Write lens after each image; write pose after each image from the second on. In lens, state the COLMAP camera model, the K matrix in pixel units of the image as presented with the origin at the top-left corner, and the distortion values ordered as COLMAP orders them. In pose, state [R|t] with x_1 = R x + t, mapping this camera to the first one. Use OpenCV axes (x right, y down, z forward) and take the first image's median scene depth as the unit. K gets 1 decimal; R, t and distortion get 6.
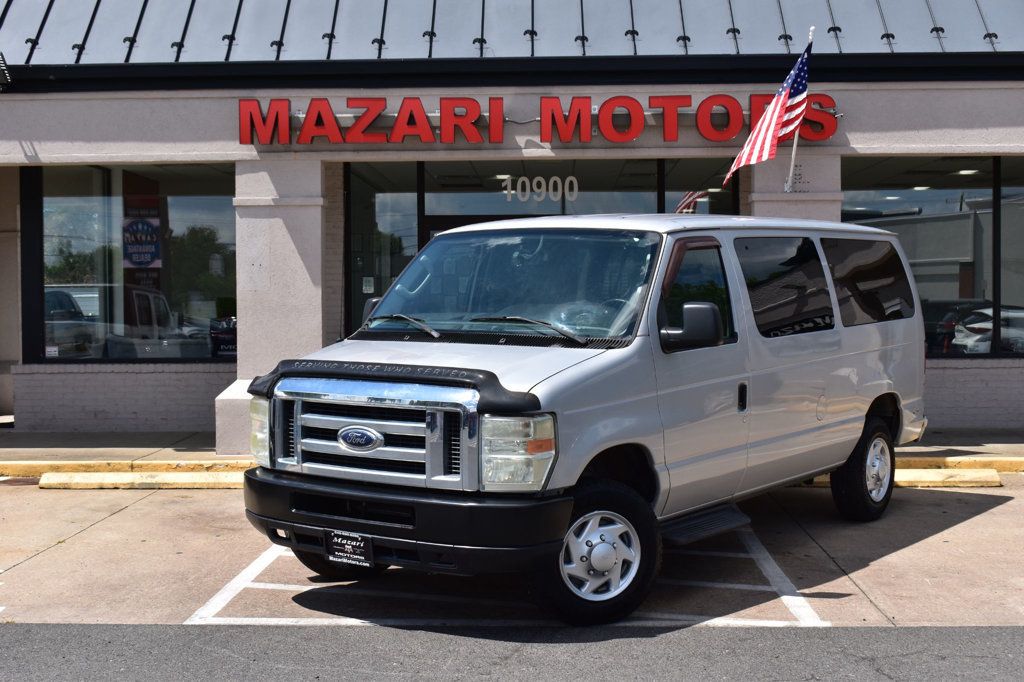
lens RADIAL K [[1456.5, 0, 512.5], [0, 1456.5, 336.3], [0, 0, 1]] dist [-0.033968, 0.000000]
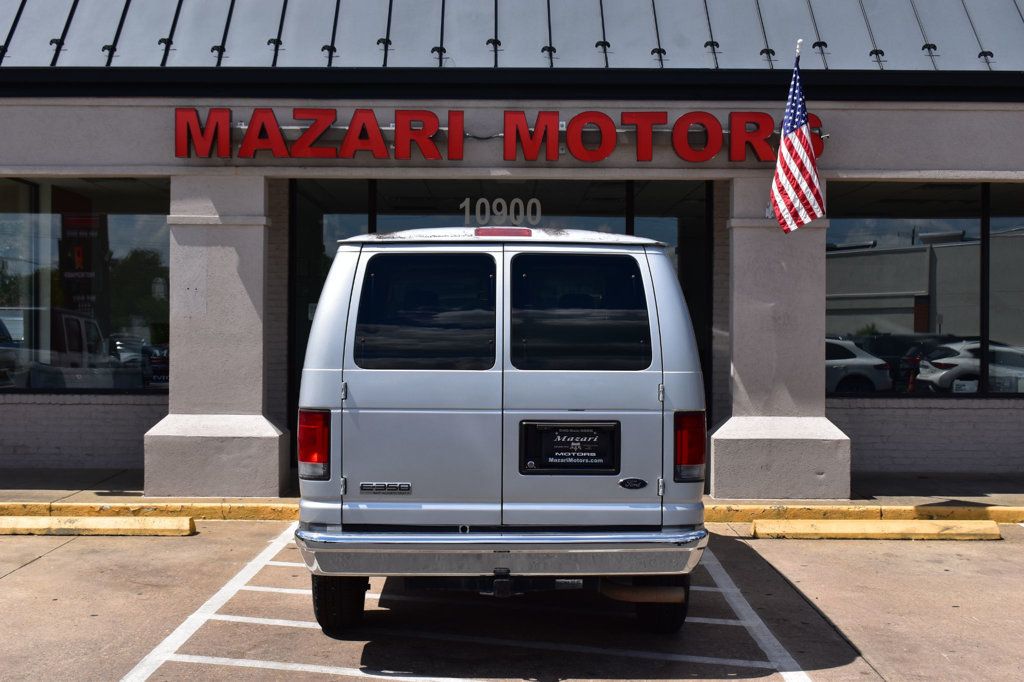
lens RADIAL K [[1456.5, 0, 509.7], [0, 1456.5, 345.5], [0, 0, 1]] dist [-0.033968, 0.000000]
pose [[0.999335, 0.011771, 0.034505, -0.007318], [-0.011325, 0.999850, -0.013079, -0.003707], [-0.034654, 0.012679, 0.999319, 0.079061]]
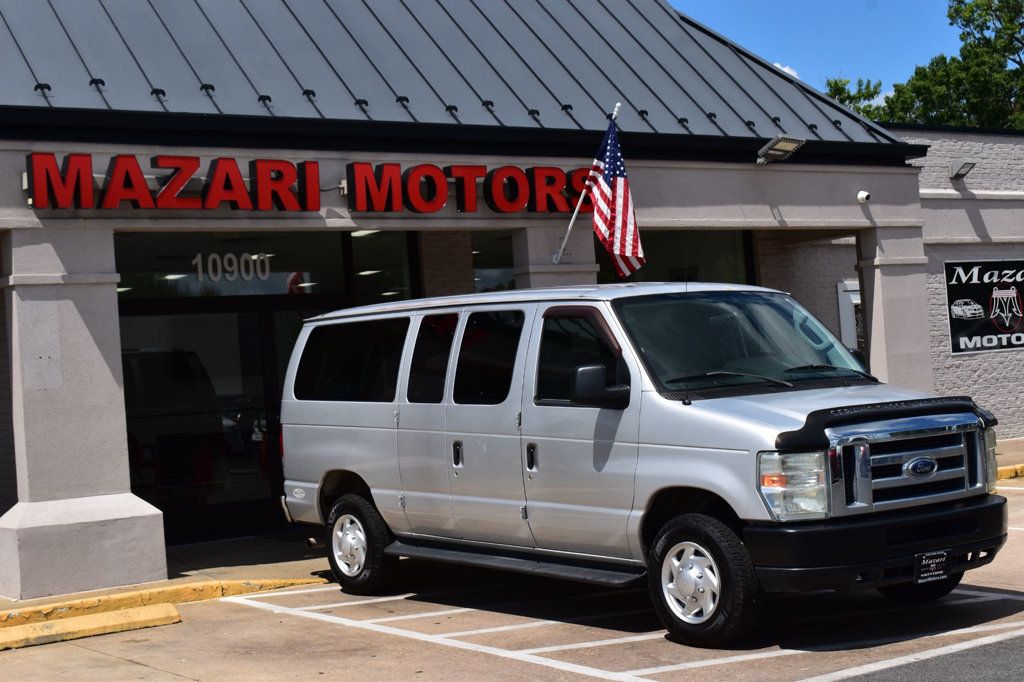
lens RADIAL K [[1619.2, 0, 511.4], [0, 1619.2, 340.3], [0, 0, 1]] dist [-0.002652, 0.000000]
pose [[0.784386, -0.034355, 0.619320, -0.531724], [0.079181, 0.995842, -0.045043, 0.002118], [-0.615198, 0.084369, 0.783845, 0.139197]]
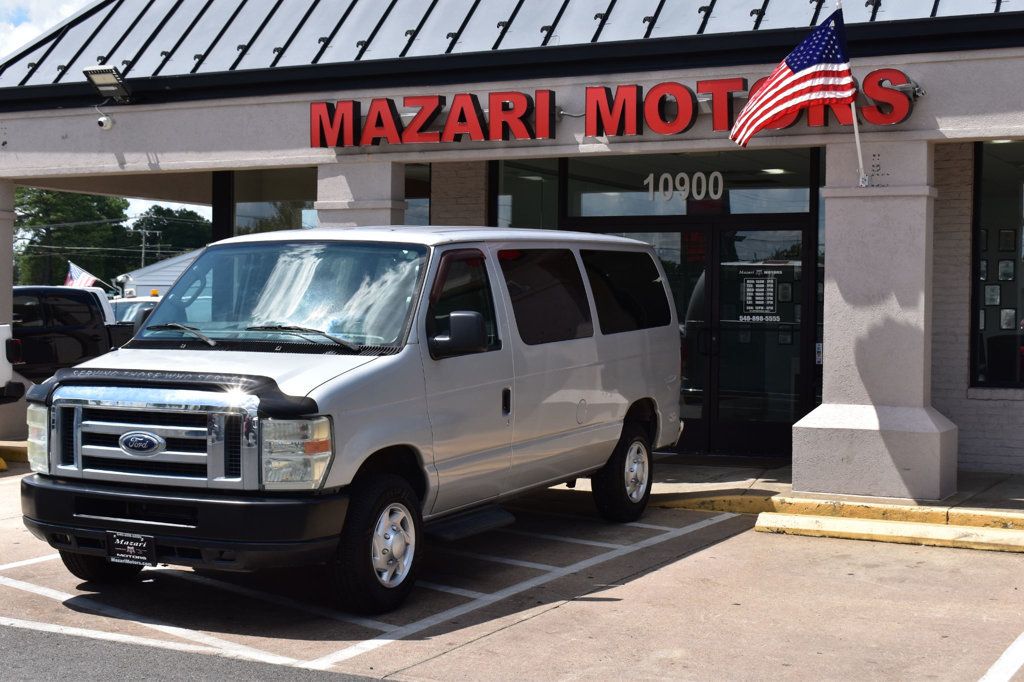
lens RADIAL K [[1619.2, 0, 508.3], [0, 1619.2, 336.1], [0, 0, 1]] dist [-0.002652, 0.000000]
pose [[0.898501, 0.023645, -0.438335, 0.415669], [-0.026341, 0.999653, -0.000070, -0.007001], [0.438181, 0.011610, 0.898812, 0.066197]]
